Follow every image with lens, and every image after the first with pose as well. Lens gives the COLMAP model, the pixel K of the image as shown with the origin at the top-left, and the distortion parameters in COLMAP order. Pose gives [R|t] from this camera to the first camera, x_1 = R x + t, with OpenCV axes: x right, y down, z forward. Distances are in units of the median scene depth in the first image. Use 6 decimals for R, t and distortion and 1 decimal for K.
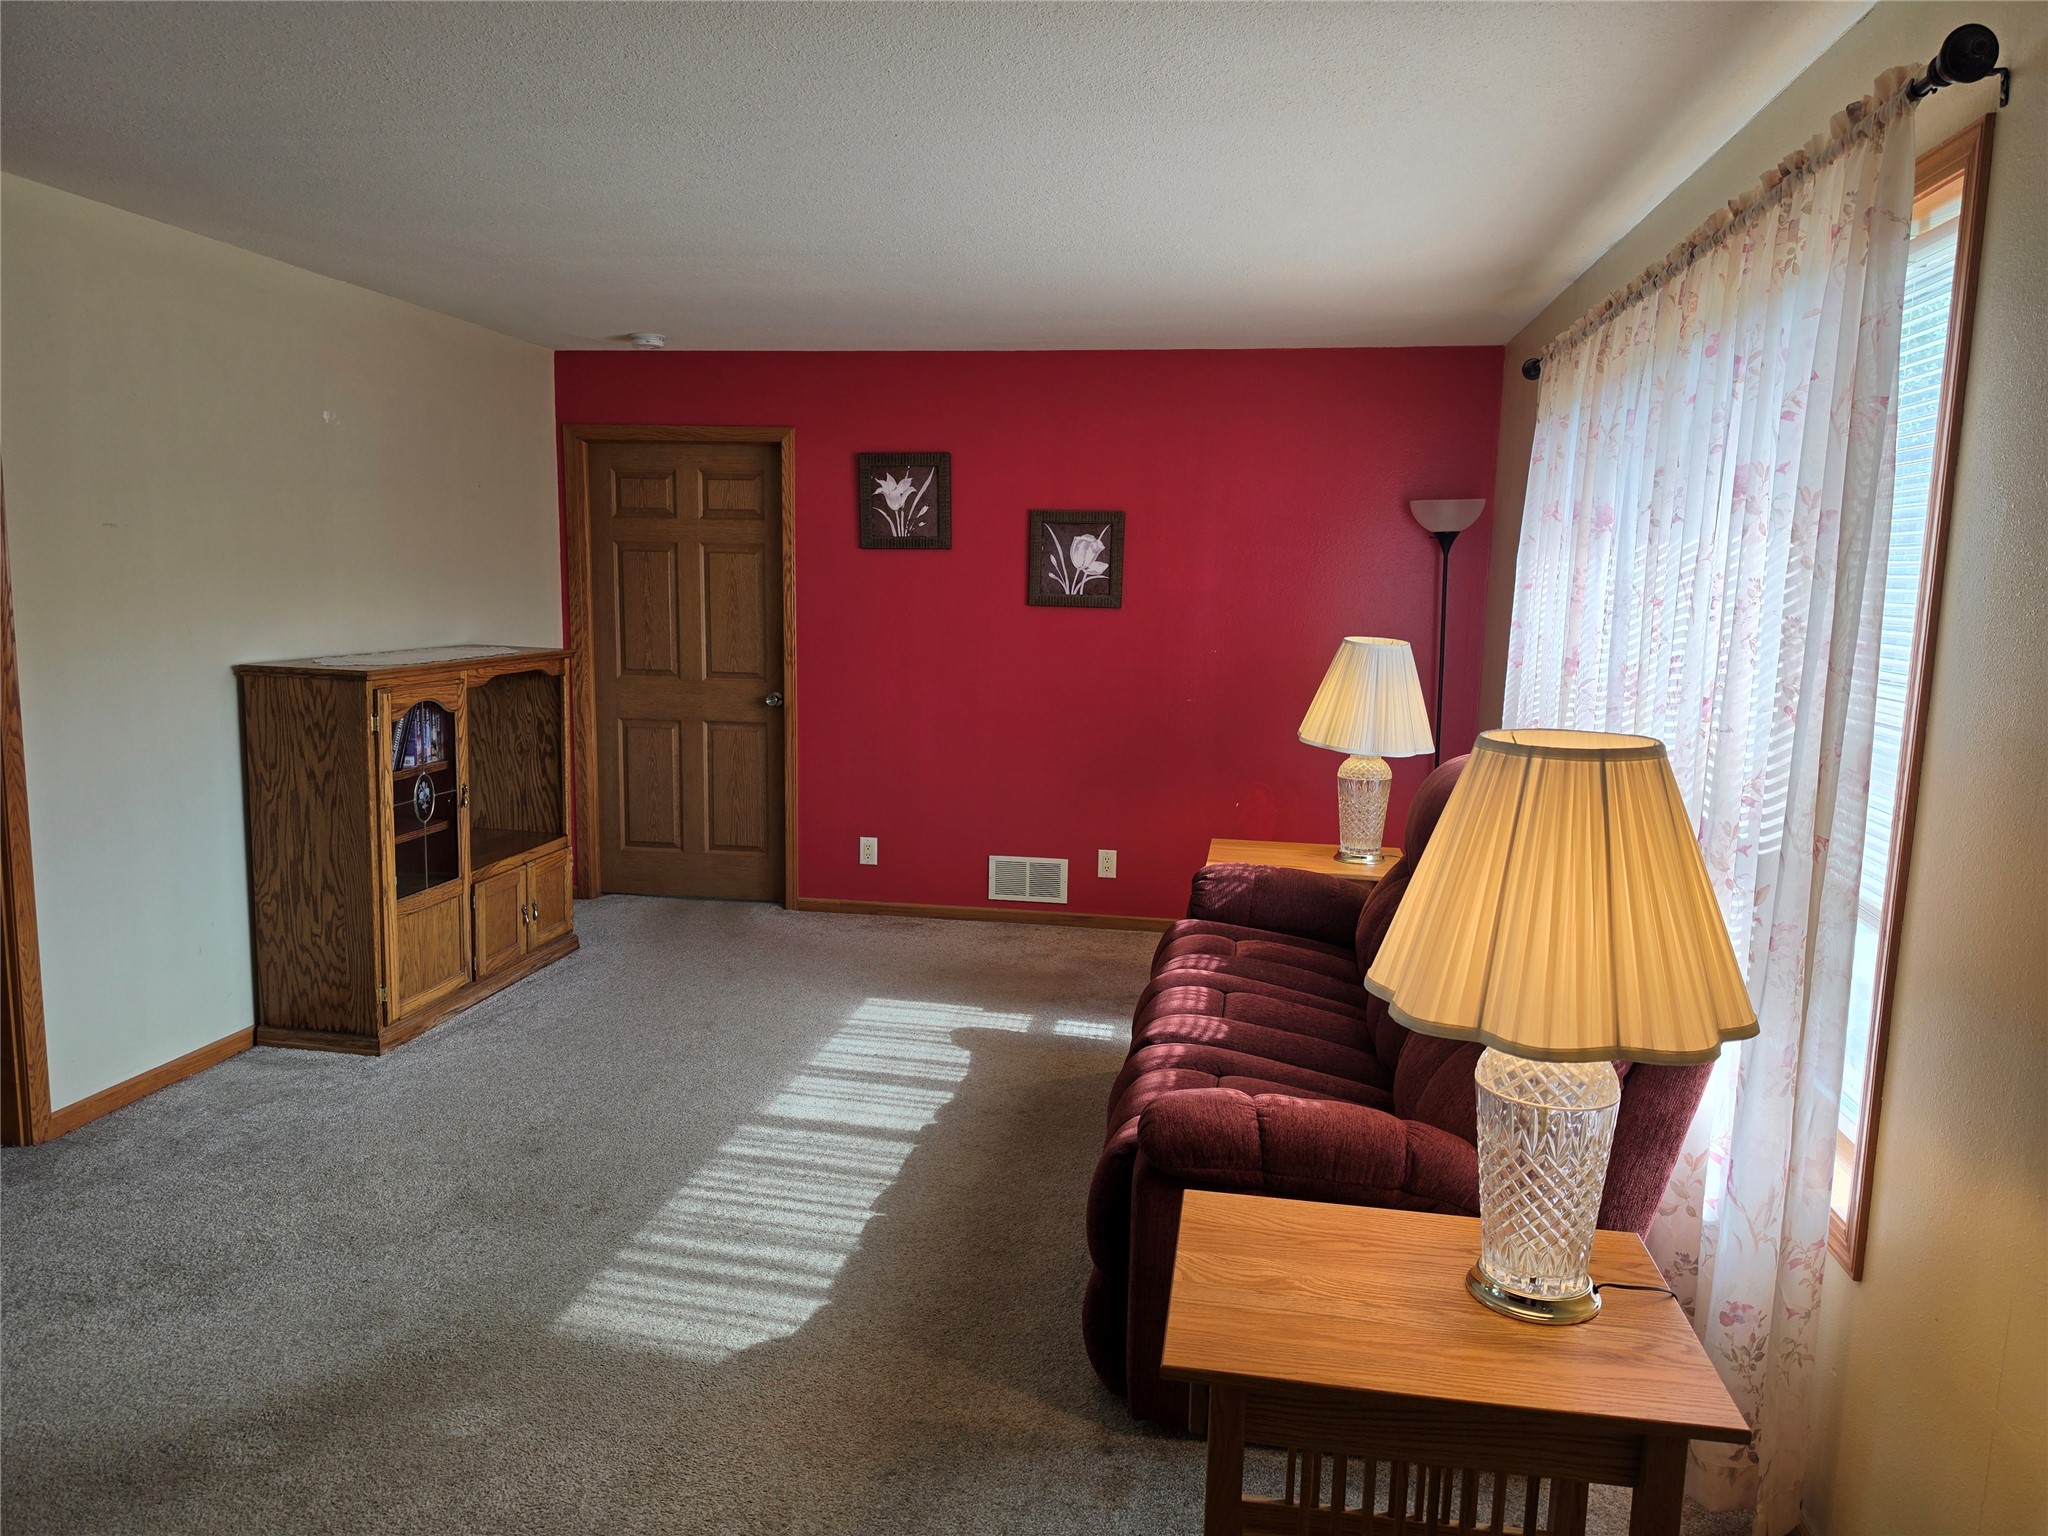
lens RADIAL K [[1406.1, 0, 1044.3], [0, 1406.1, 783.2], [0, 0, 1]] dist [0.082871, -0.137910]
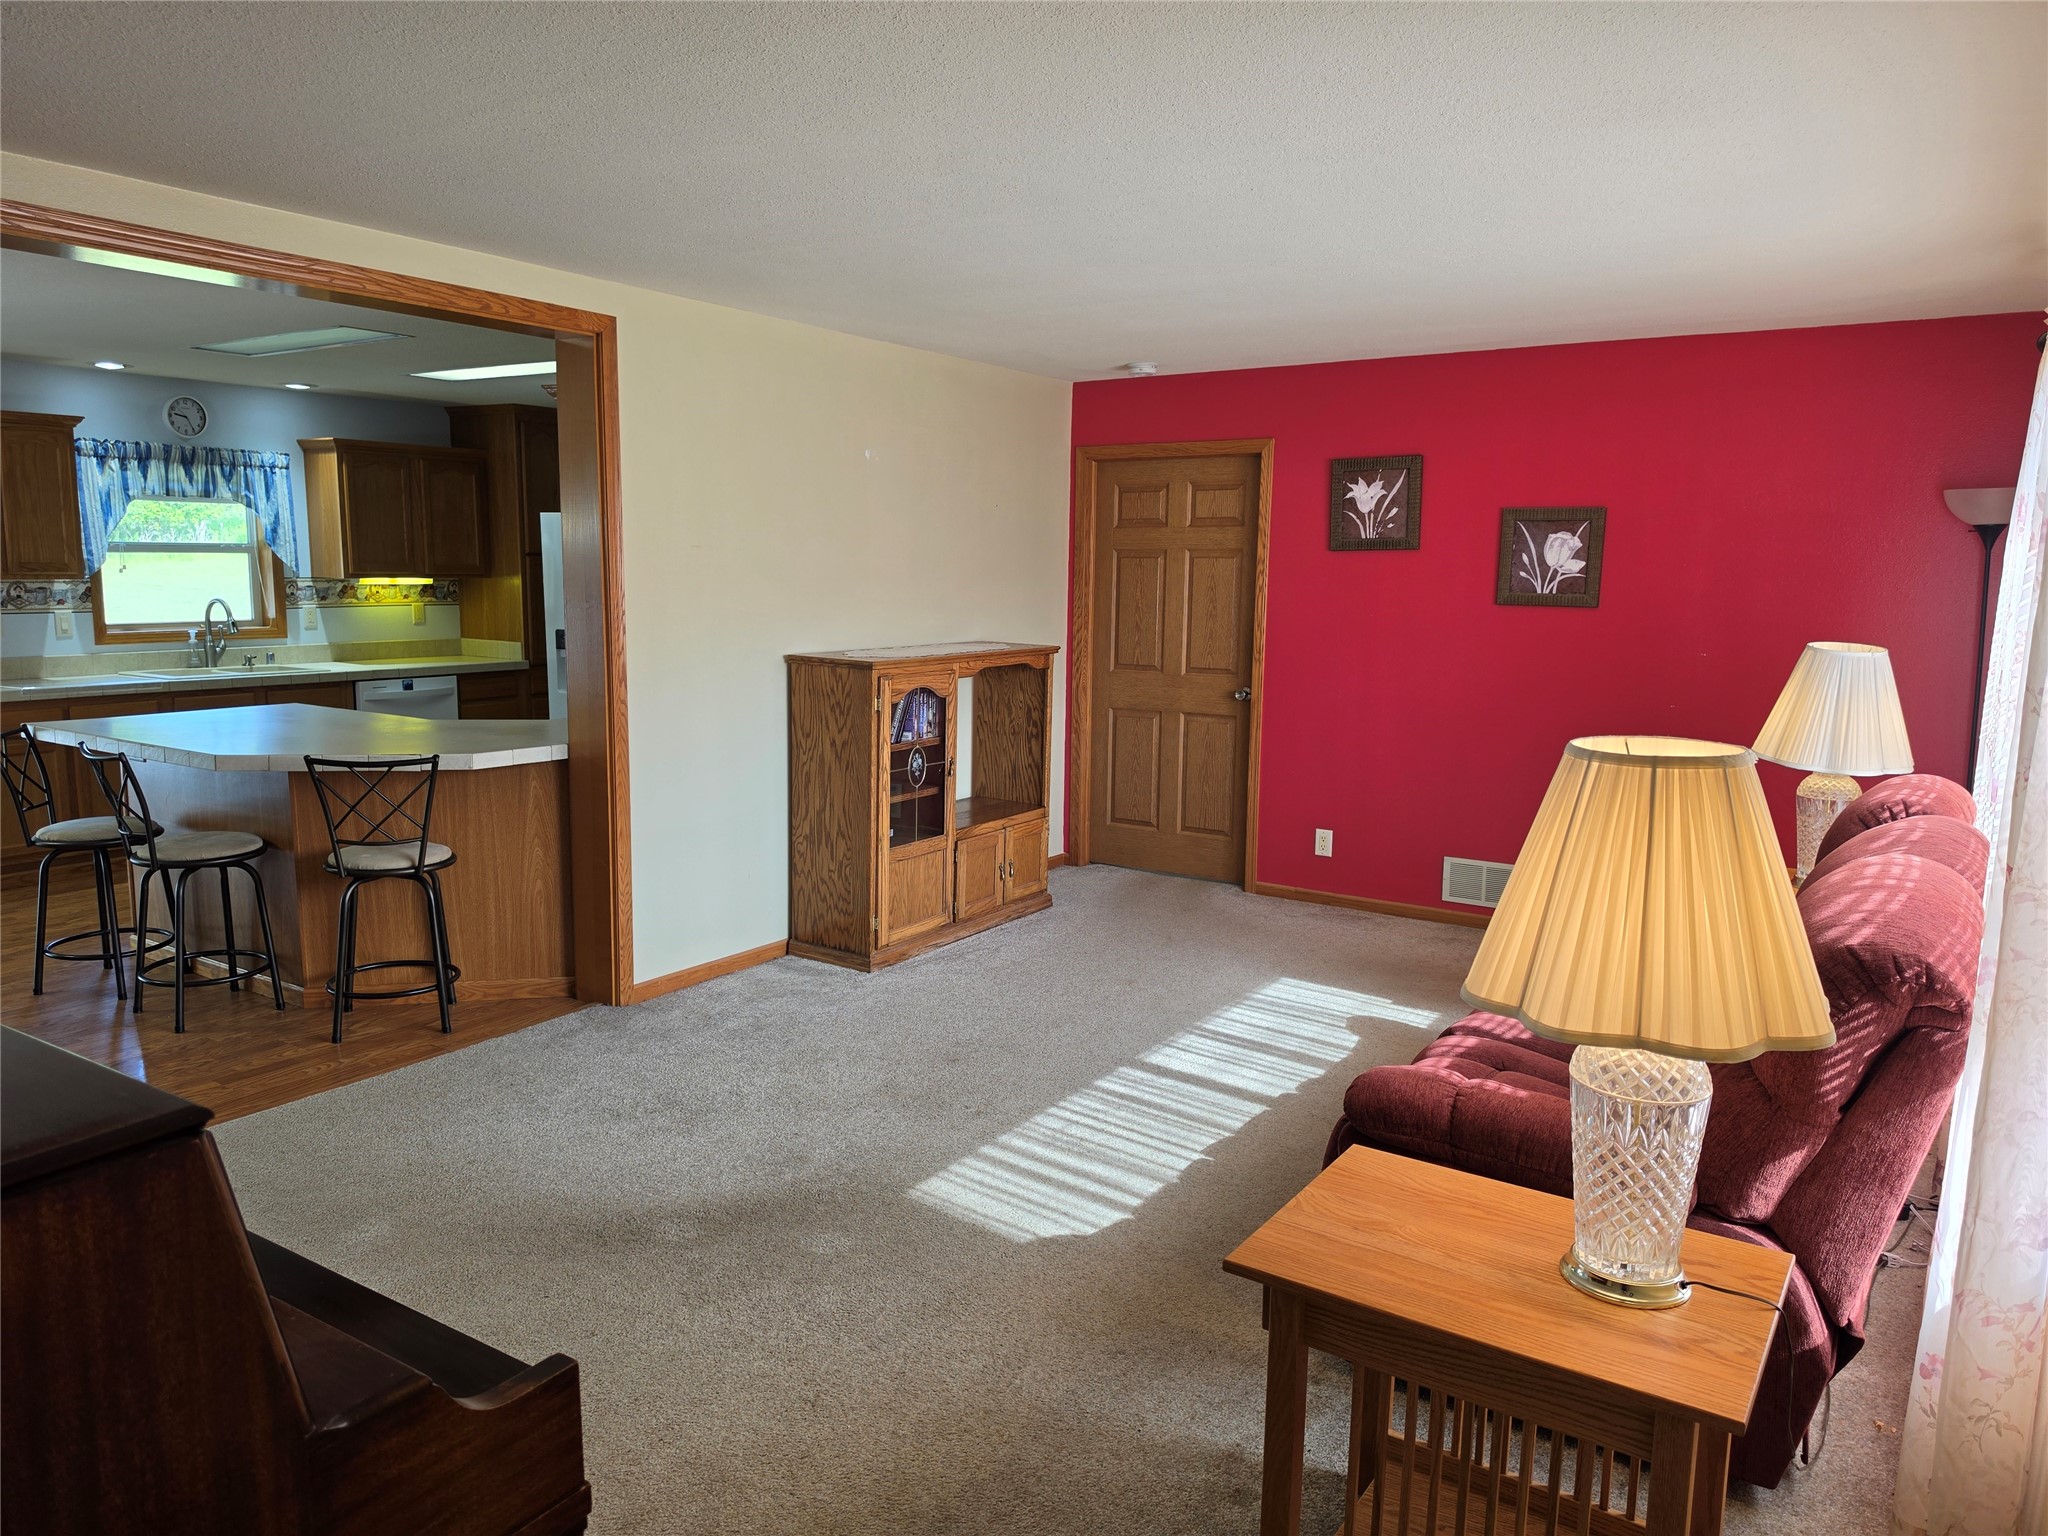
lens RADIAL K [[1411.6, 0, 1016.2], [0, 1411.6, 773.3], [0, 0, 1]] dist [0.120282, -0.187922]
pose [[0.903710, 0.052278, -0.424941, 0.147580], [-0.054198, 0.998501, 0.007578, 0.002184], [0.424701, 0.016183, 0.905189, -0.056276]]
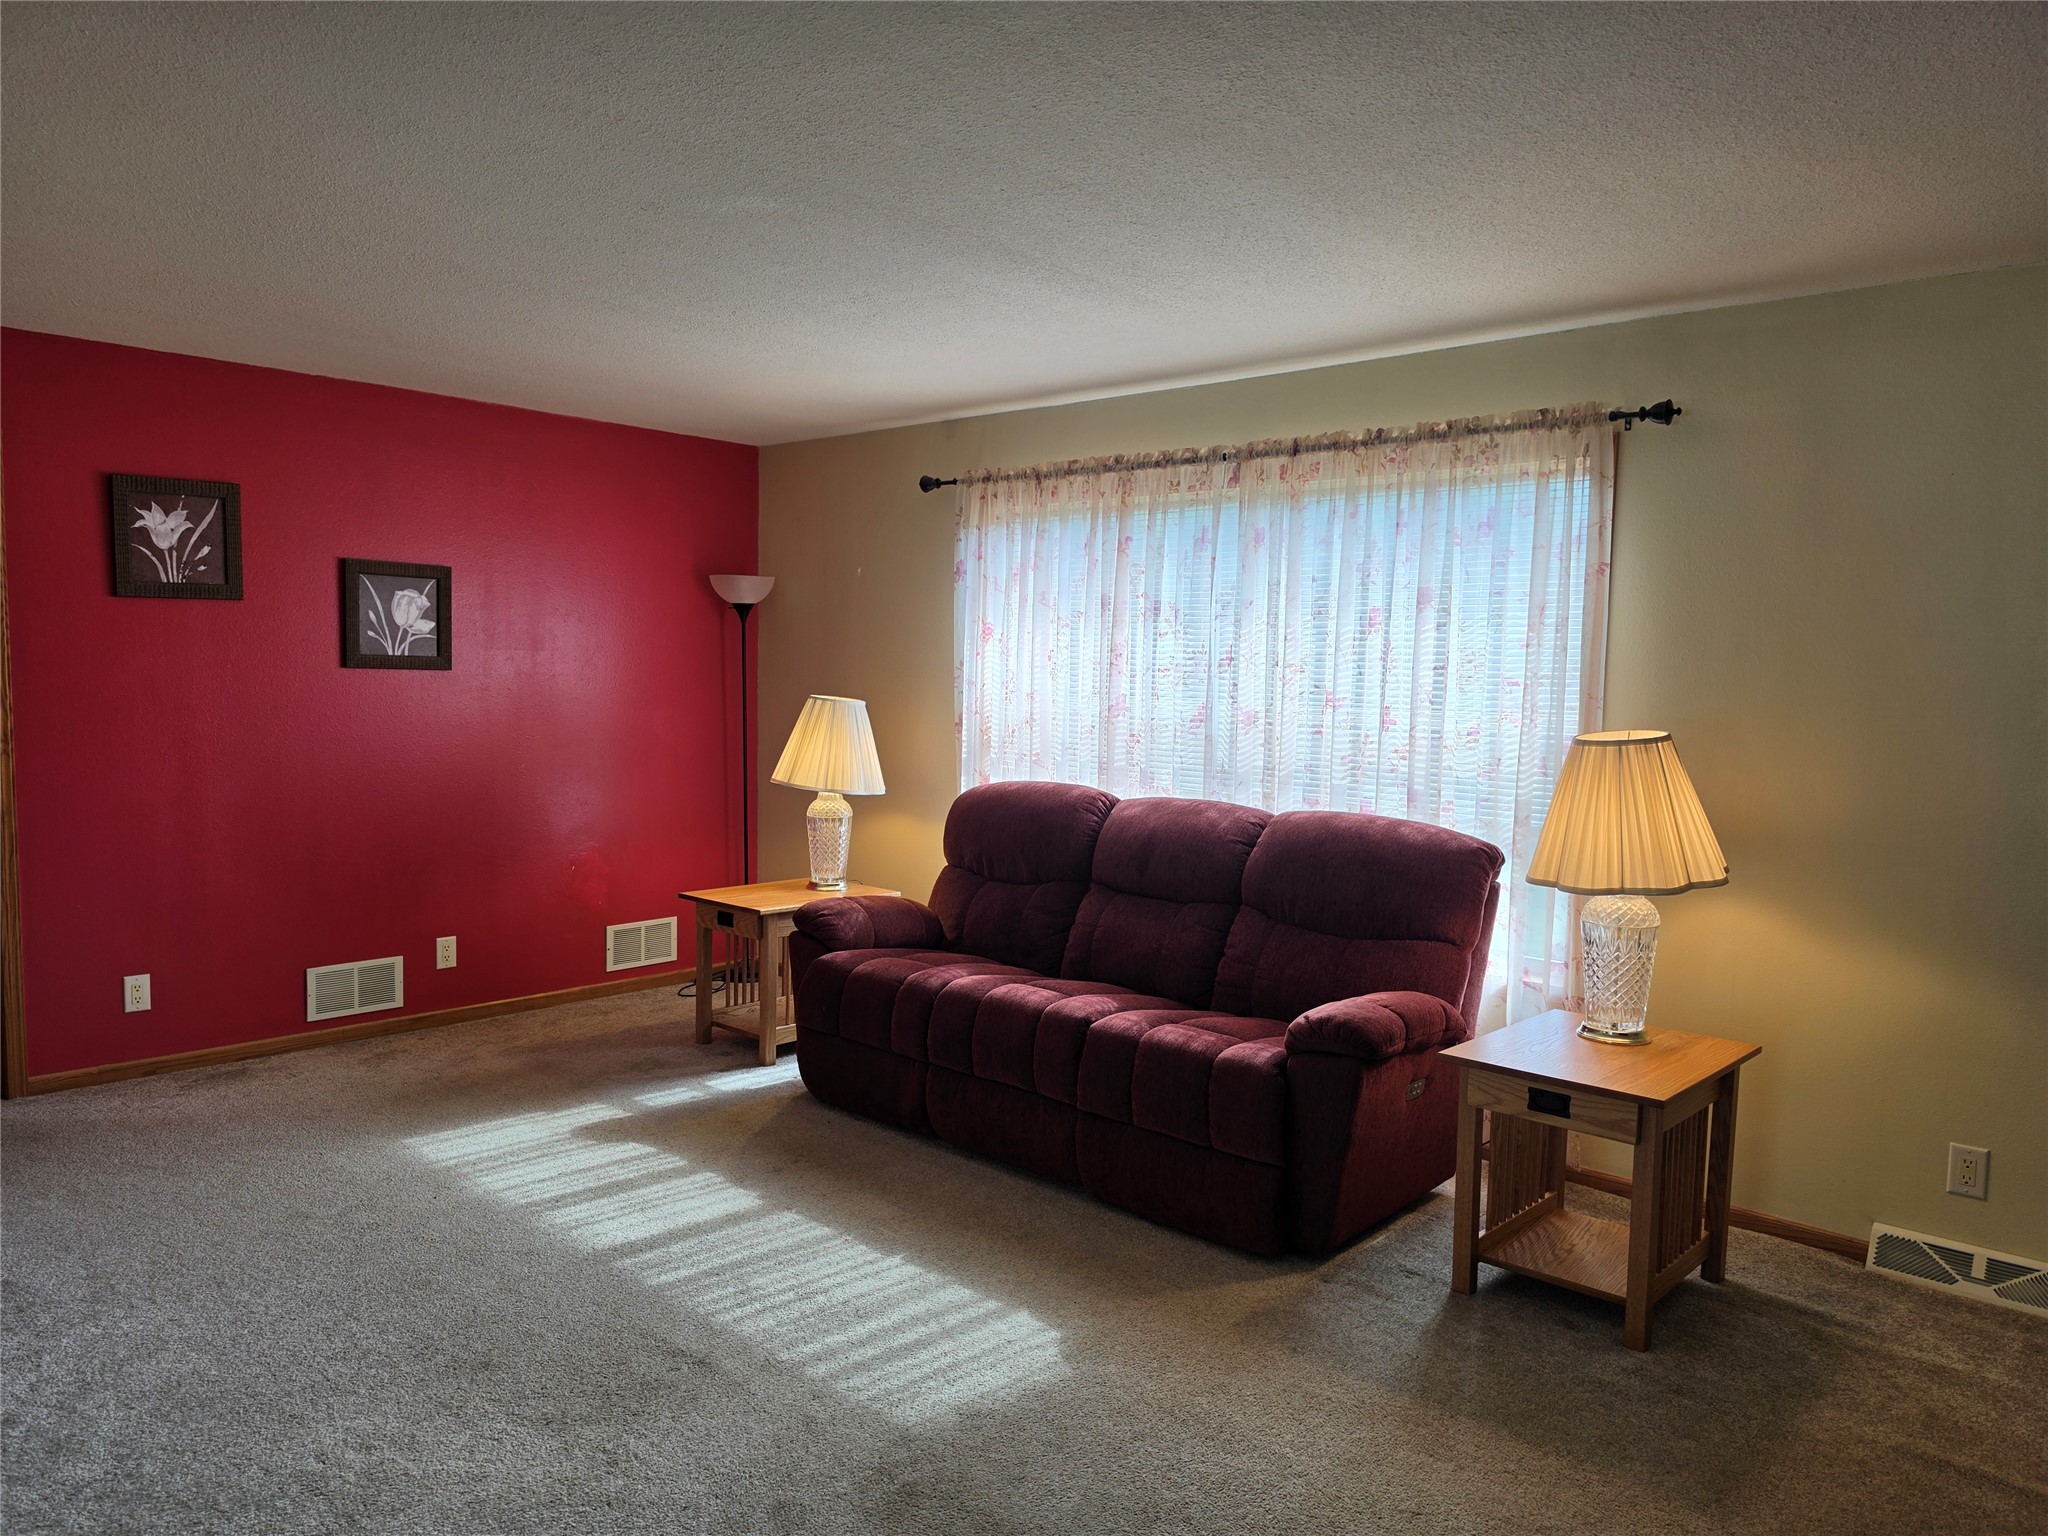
lens RADIAL K [[1411.6, 0, 1016.2], [0, 1411.6, 773.3], [0, 0, 1]] dist [0.120282, -0.187922]
pose [[0.565831, -0.071264, 0.821436, -0.640559], [0.109901, 0.993887, 0.010521, -0.033996], [-0.817164, 0.084324, 0.570204, 0.218031]]
